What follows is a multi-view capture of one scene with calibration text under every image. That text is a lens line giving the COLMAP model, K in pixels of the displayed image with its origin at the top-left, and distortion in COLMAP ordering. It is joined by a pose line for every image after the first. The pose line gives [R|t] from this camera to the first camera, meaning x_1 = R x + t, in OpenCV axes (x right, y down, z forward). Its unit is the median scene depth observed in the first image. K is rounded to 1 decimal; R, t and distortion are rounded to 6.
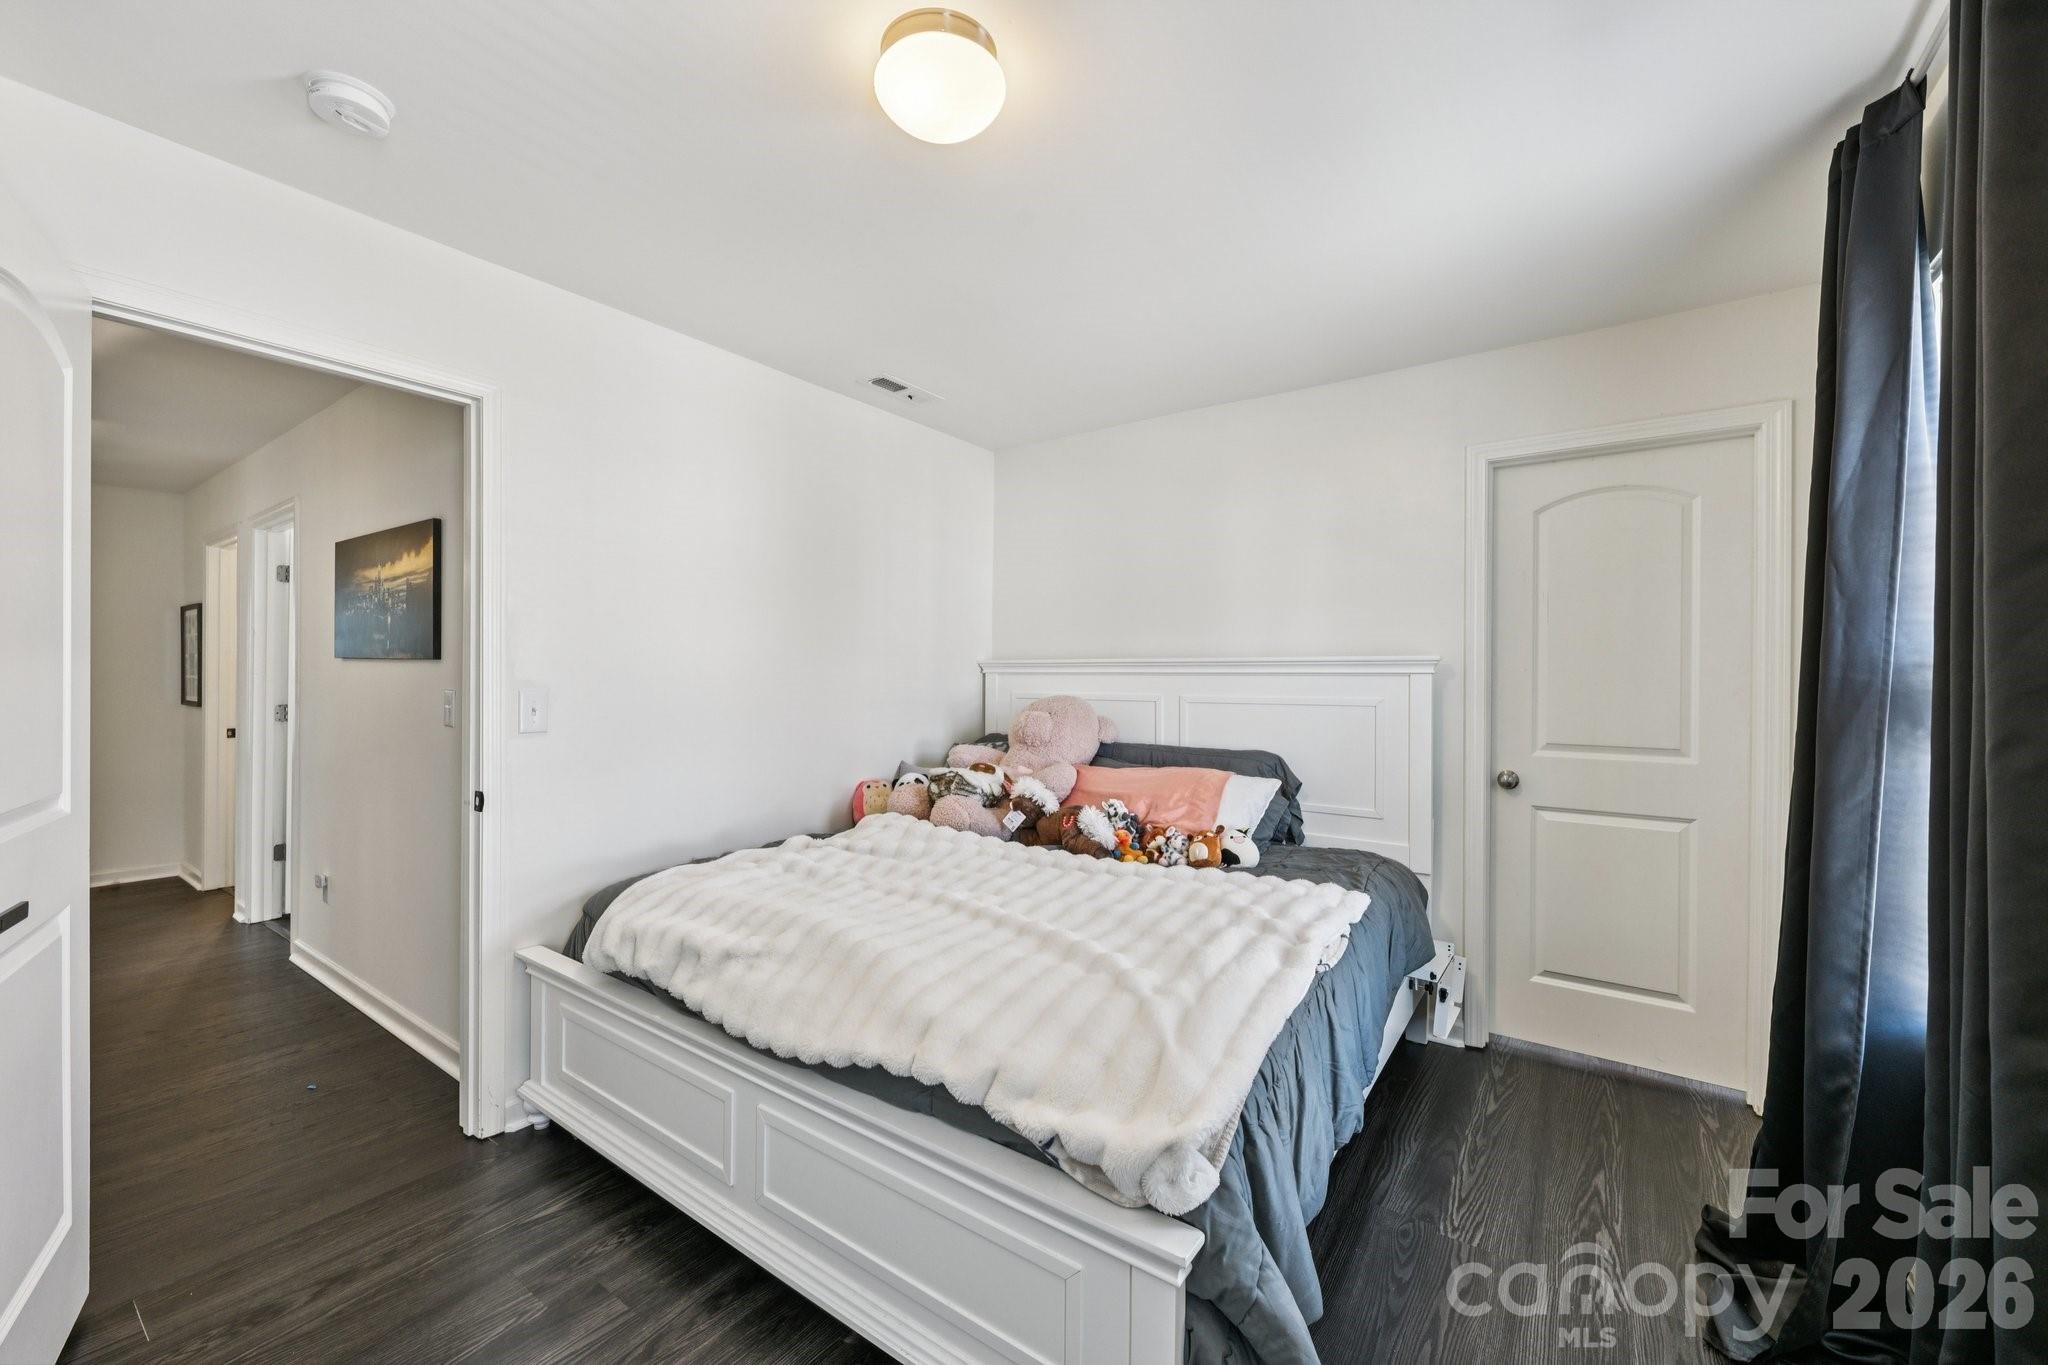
lens RADIAL K [[804.7, 0, 1016.5], [0, 804.7, 676.9], [0, 0, 1]] dist [0.000258, 0.000384]
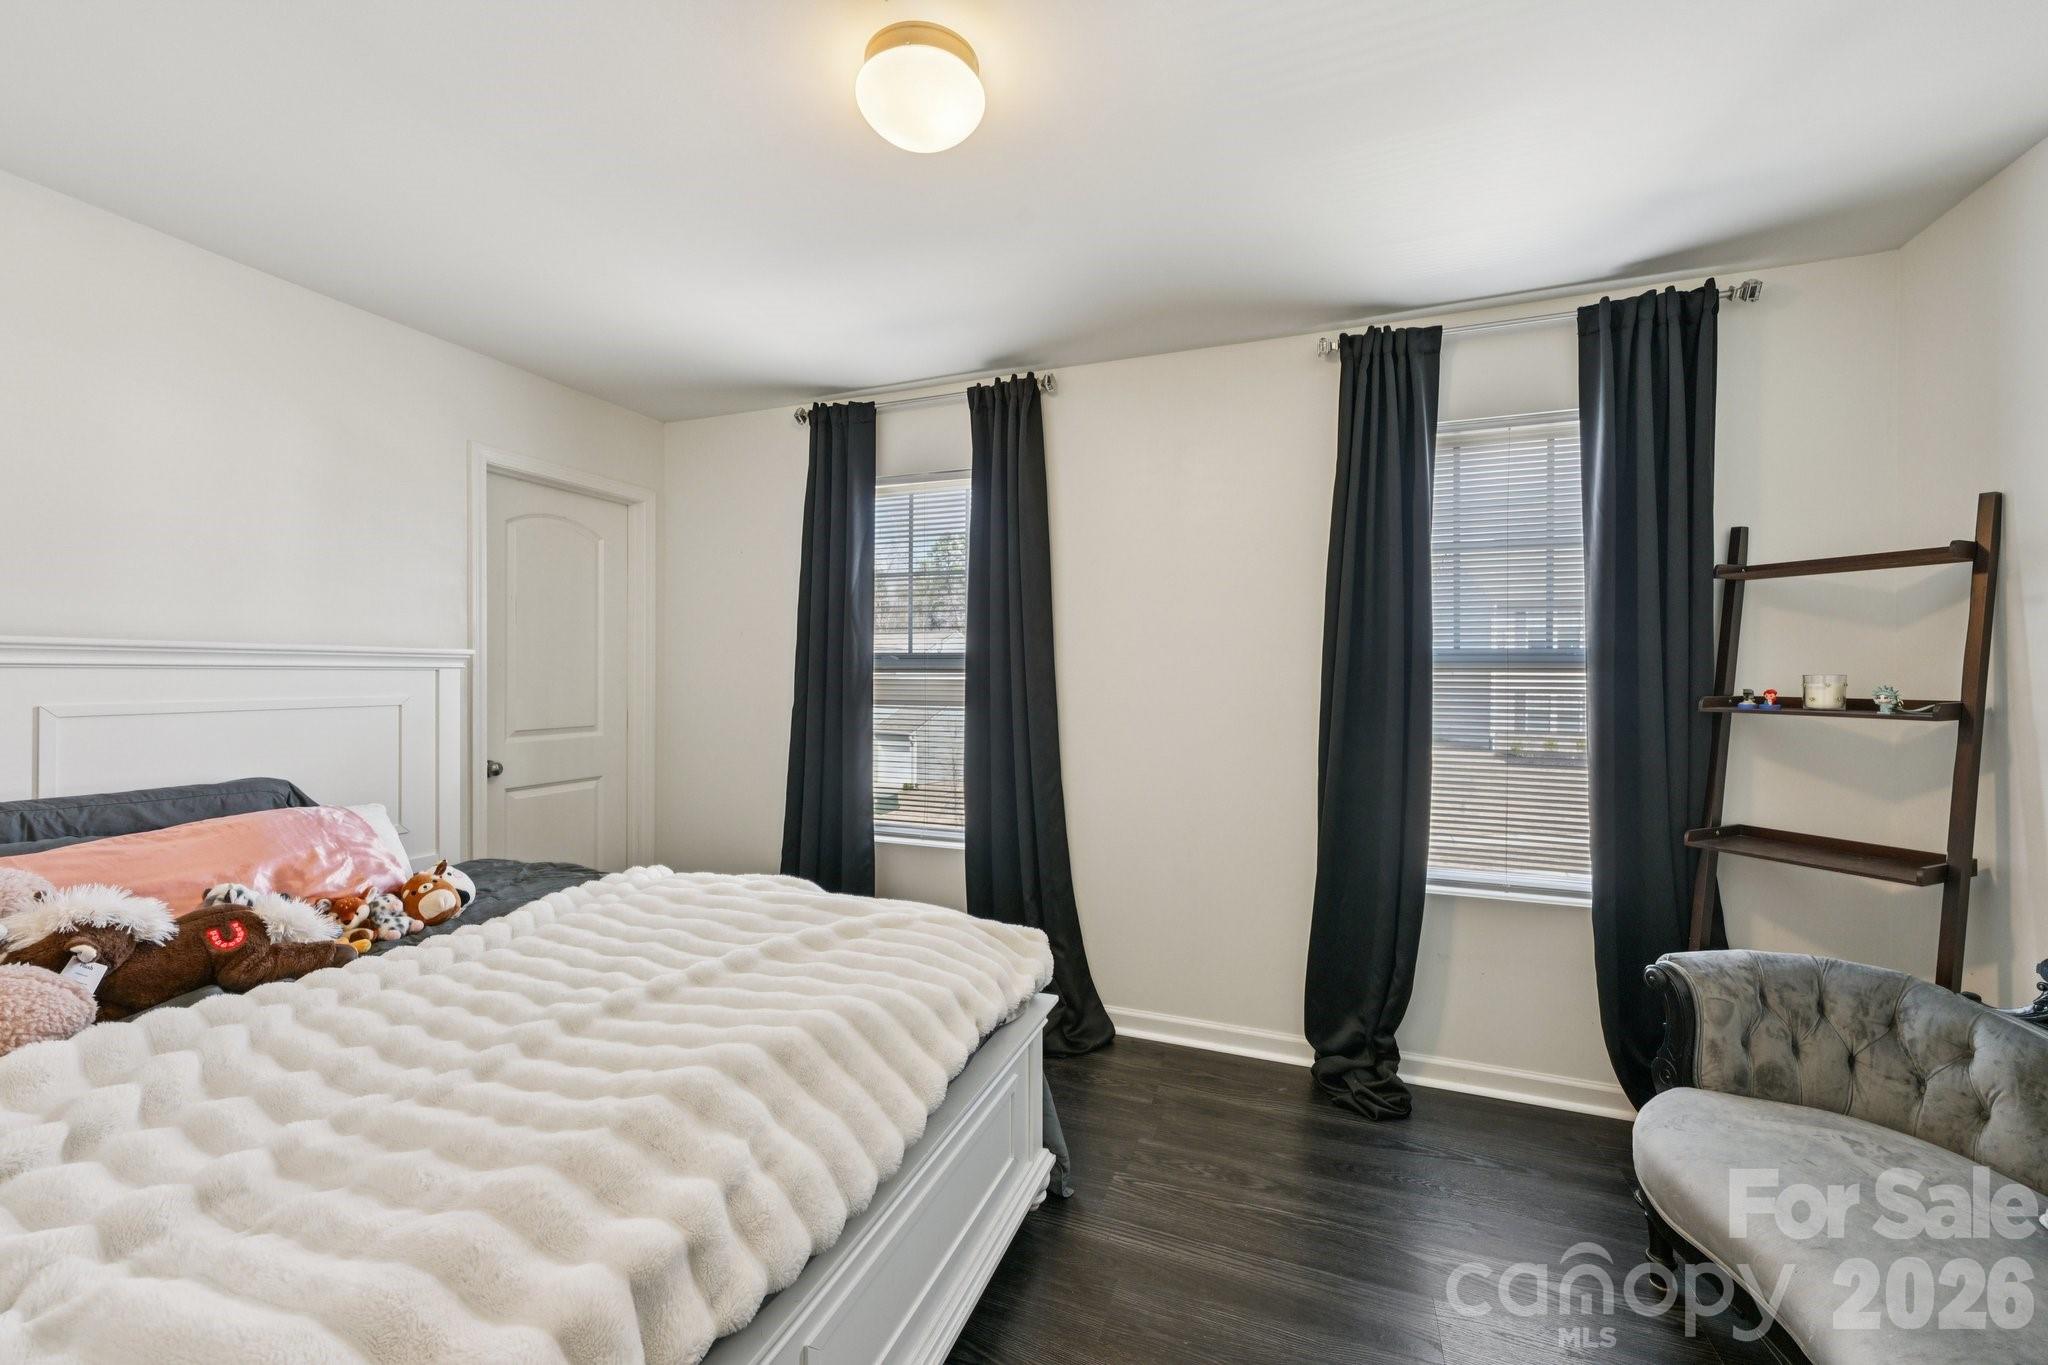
lens RADIAL K [[804.7, 0, 1016.5], [0, 804.7, 676.9], [0, 0, 1]] dist [0.000258, 0.000384]
pose [[-0.254383, -0.009140, 0.967060, -0.596668], [-0.003925, 0.999957, 0.008418, -0.004716], [-0.967096, -0.001654, -0.254407, 0.607232]]
